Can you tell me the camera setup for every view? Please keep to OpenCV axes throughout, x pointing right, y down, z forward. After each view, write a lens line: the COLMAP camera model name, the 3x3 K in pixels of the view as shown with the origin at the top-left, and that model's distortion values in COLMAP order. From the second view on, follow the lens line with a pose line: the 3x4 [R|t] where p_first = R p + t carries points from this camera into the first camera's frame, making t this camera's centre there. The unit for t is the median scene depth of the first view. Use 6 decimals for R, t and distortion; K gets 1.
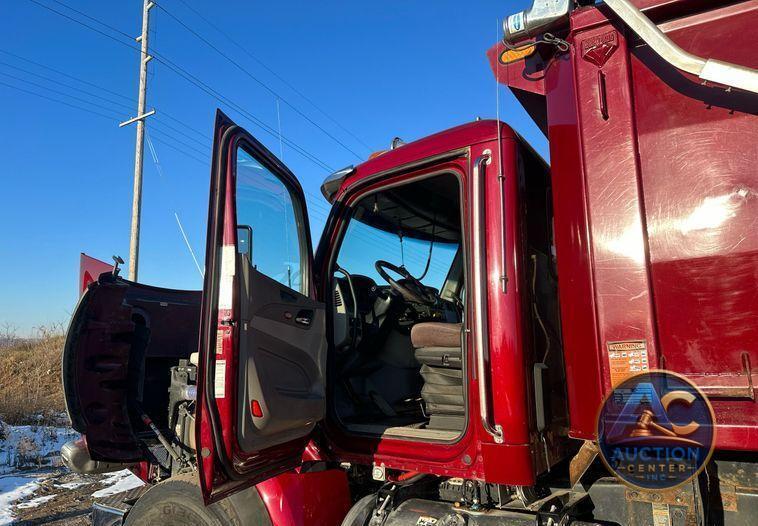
lens RADIAL K [[530.8, 0, 379.5], [0, 530.8, 268.0], [0, 0, 1]] dist [0.002508, -0.011611]
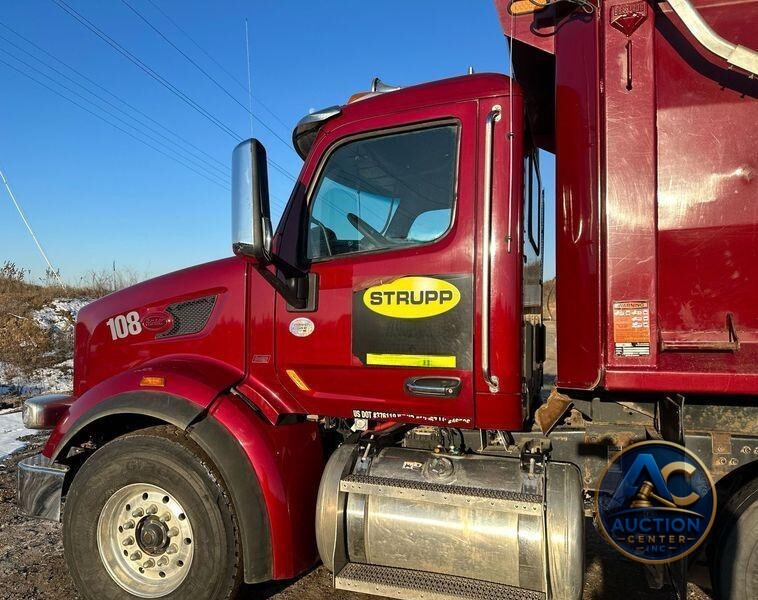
lens RADIAL K [[577.5, 0, 375.1], [0, 577.5, 304.2], [0, 0, 1]] dist [-0.011151, -0.015702]
pose [[0.983518, 0.024399, 0.179156, -0.221334], [-0.050430, 0.988550, 0.142215, 0.001036], [-0.173635, -0.148906, 0.973488, -0.062744]]
